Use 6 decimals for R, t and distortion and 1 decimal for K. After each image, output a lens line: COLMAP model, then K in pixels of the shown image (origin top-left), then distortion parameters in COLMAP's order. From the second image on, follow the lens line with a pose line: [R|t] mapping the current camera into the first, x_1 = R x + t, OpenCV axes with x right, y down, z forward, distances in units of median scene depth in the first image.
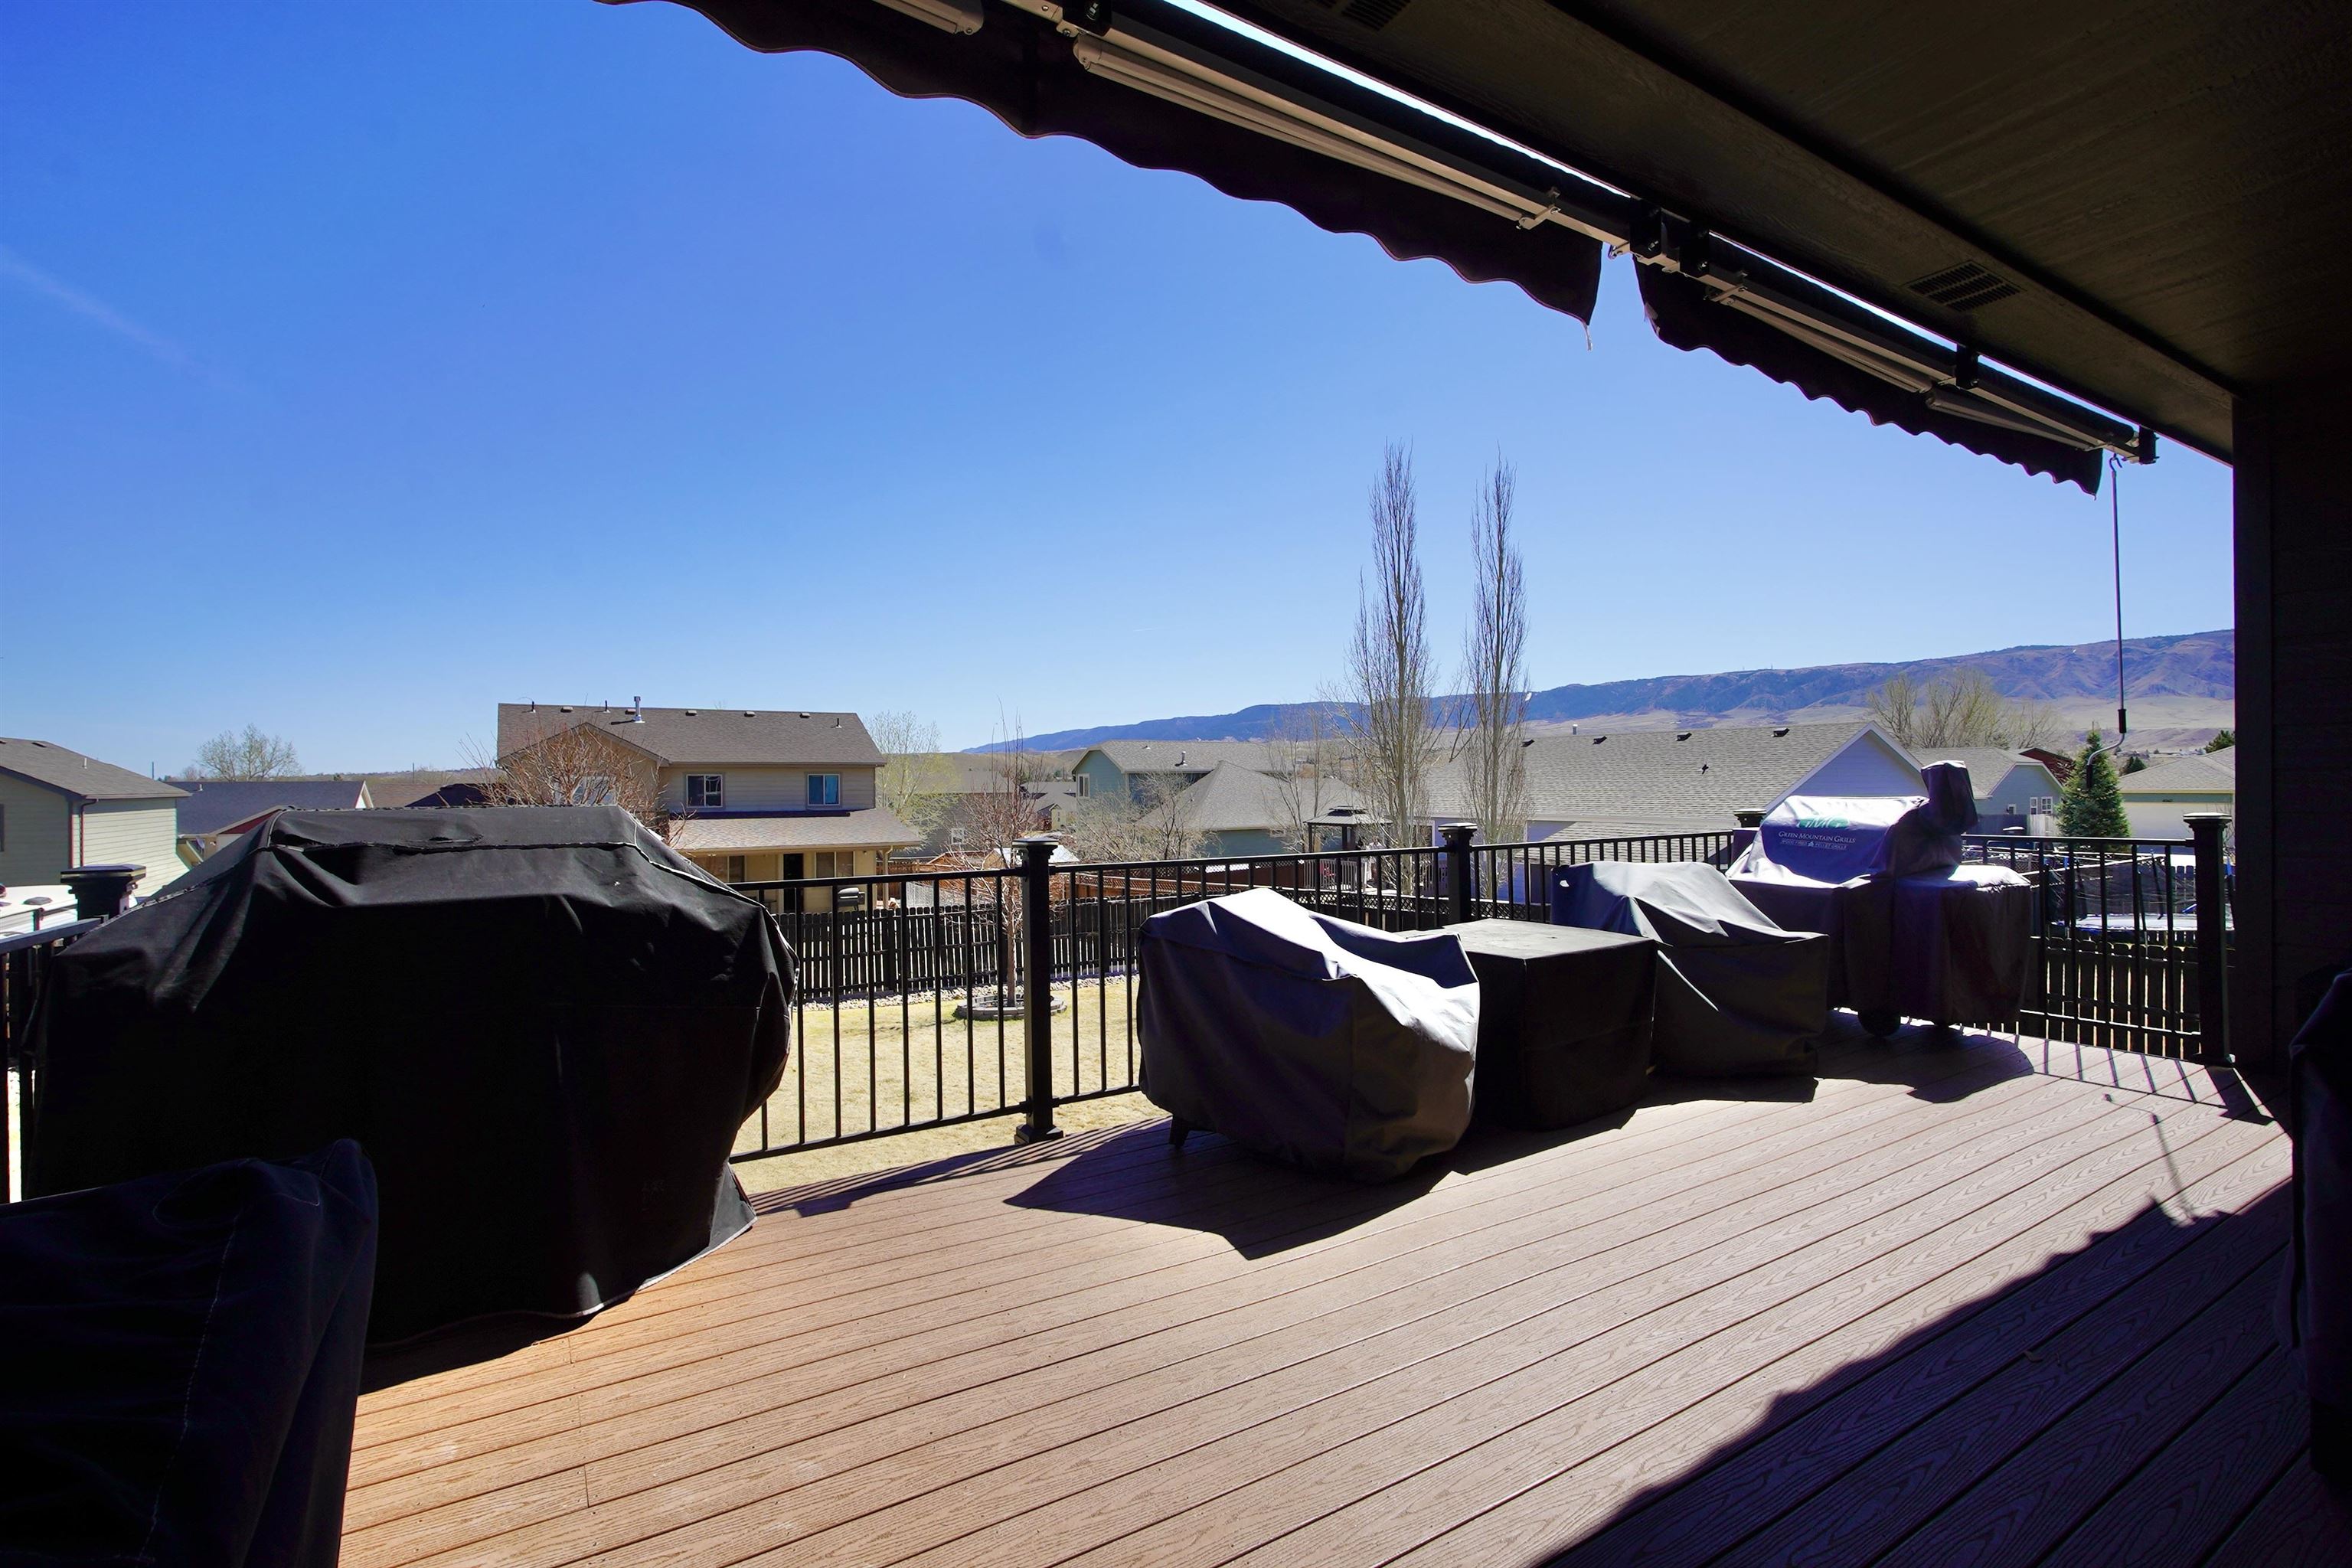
lens RADIAL K [[1089.8, 0, 1173.7], [0, 1089.8, 794.2], [0, 0, 1]] dist [-0.022767, 0.011483]
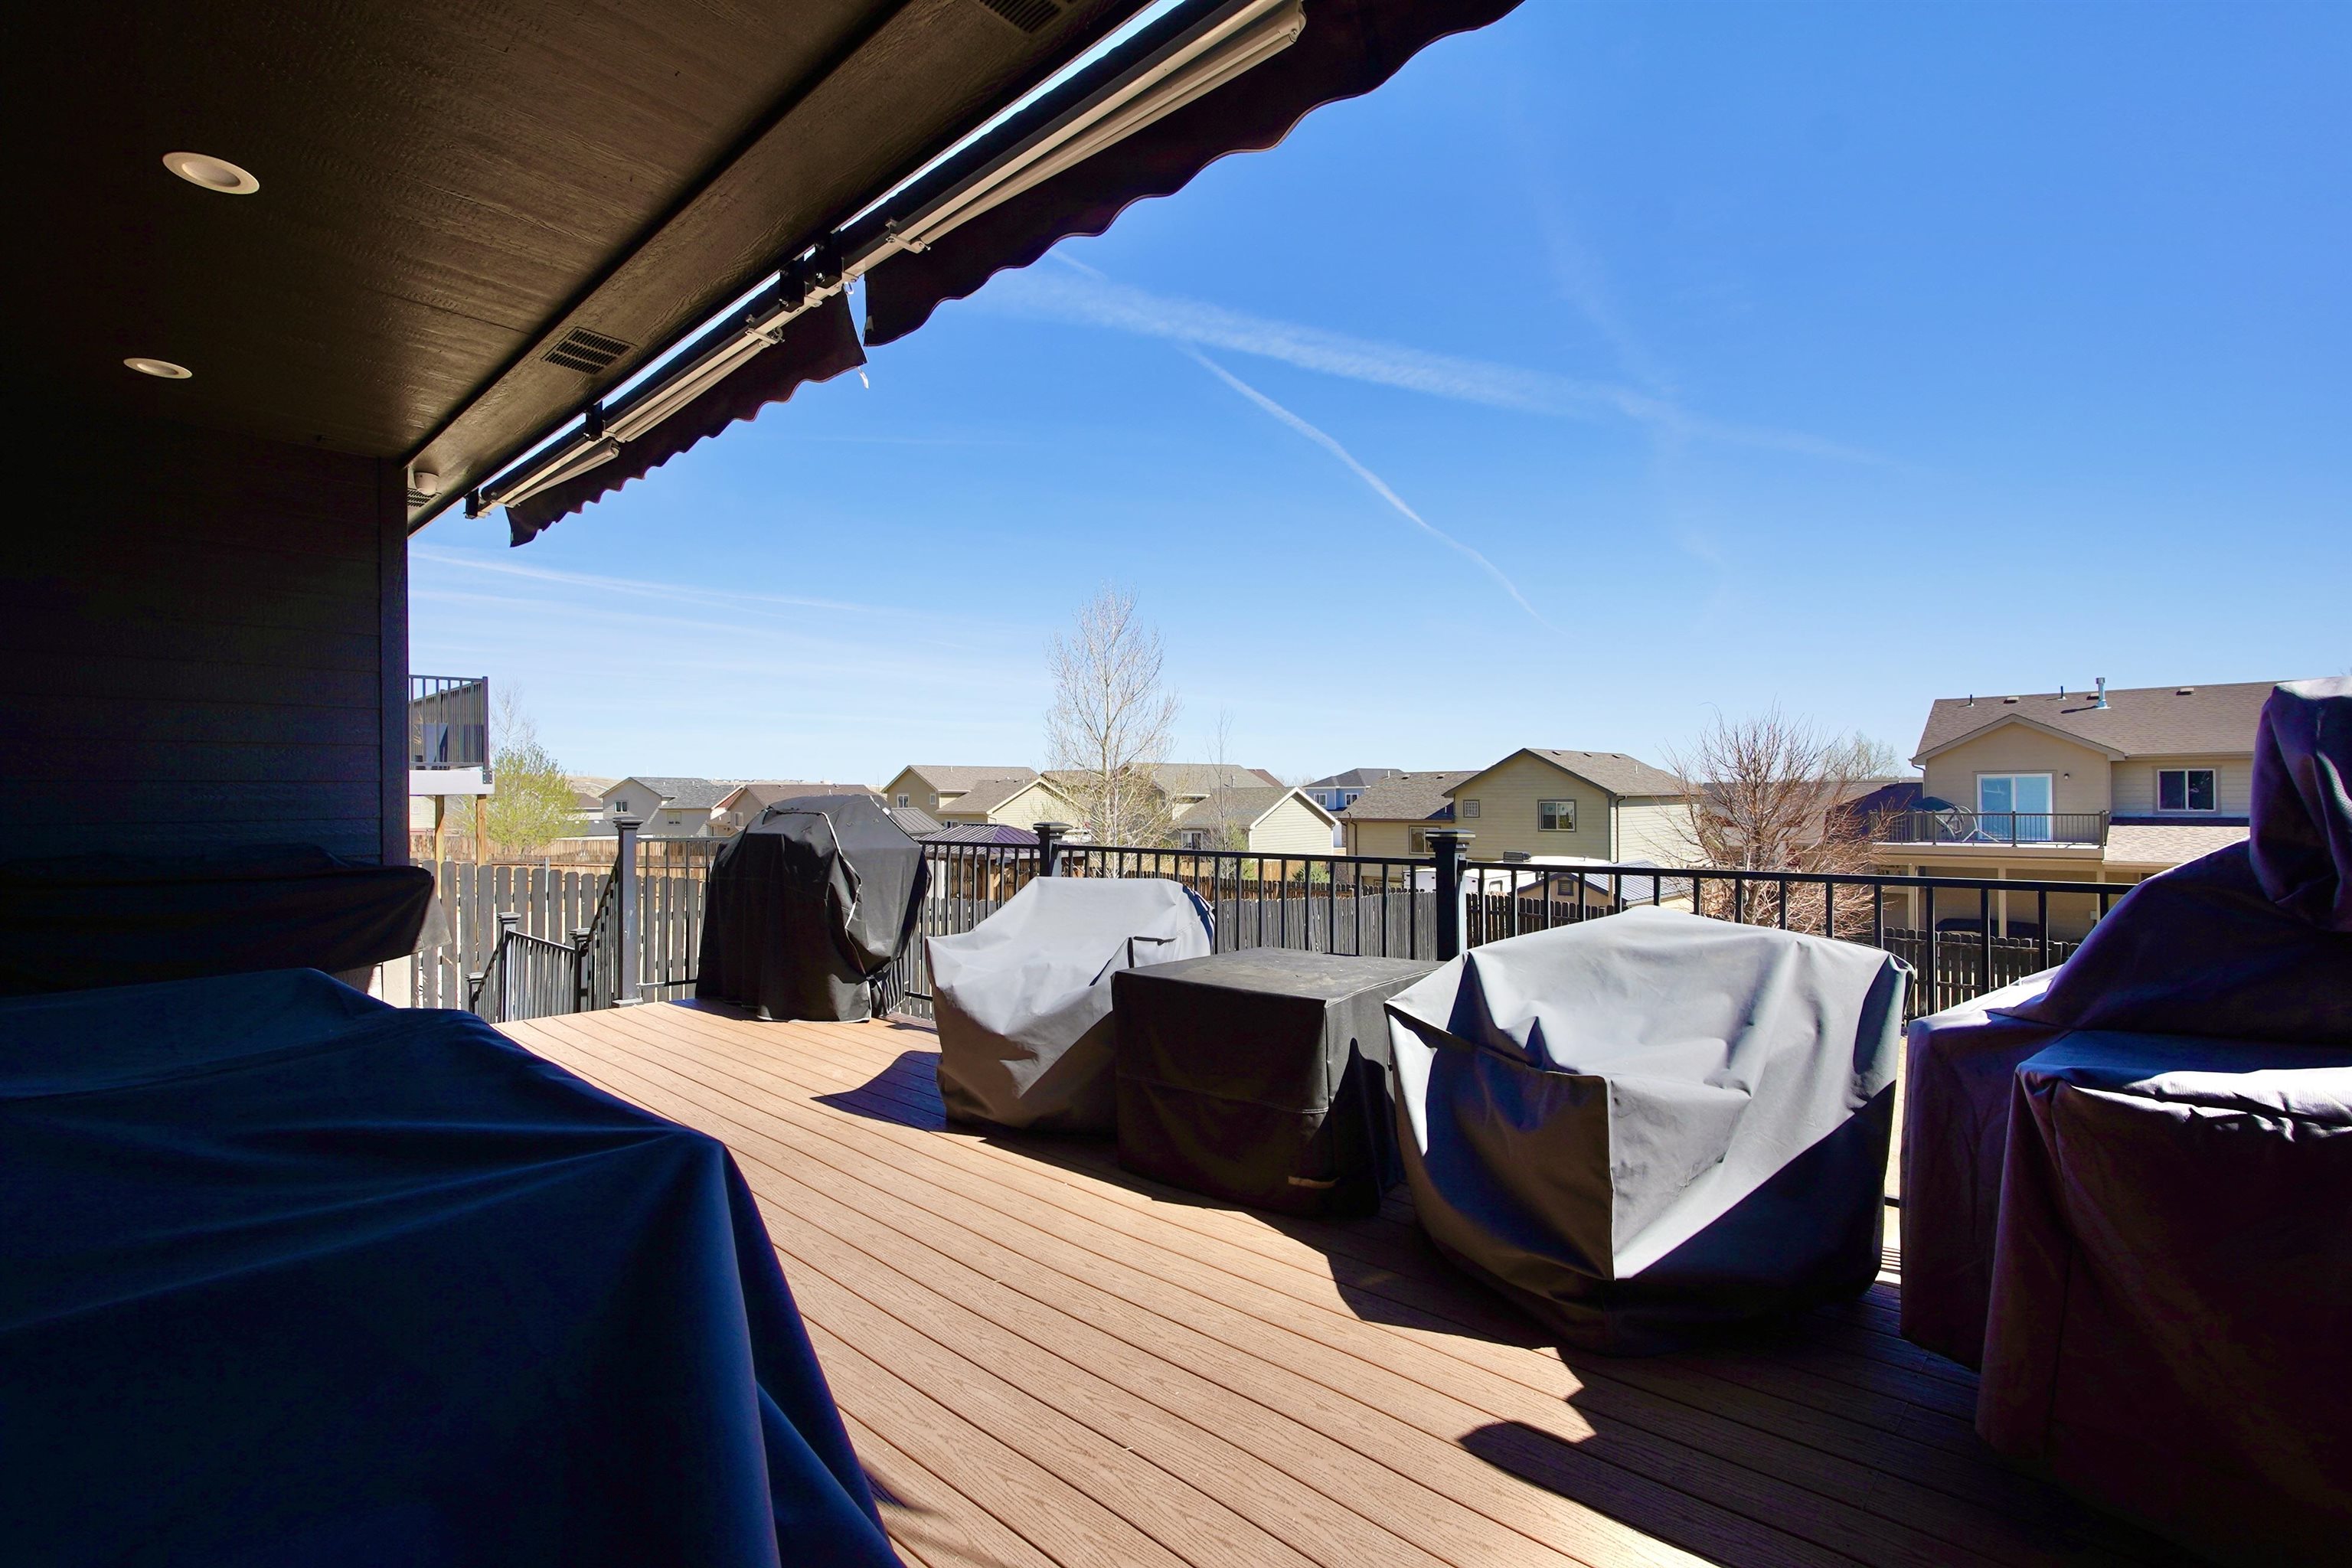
lens RADIAL K [[1096.1, 0, 1175.2], [0, 1096.1, 755.8], [0, 0, 1]] dist [0.000338, 0.000029]
pose [[0.244877, -0.029967, -0.969091, 0.163339], [-0.003696, 0.999486, -0.031841, -0.000181], [0.969547, 0.011378, 0.244640, 0.108045]]
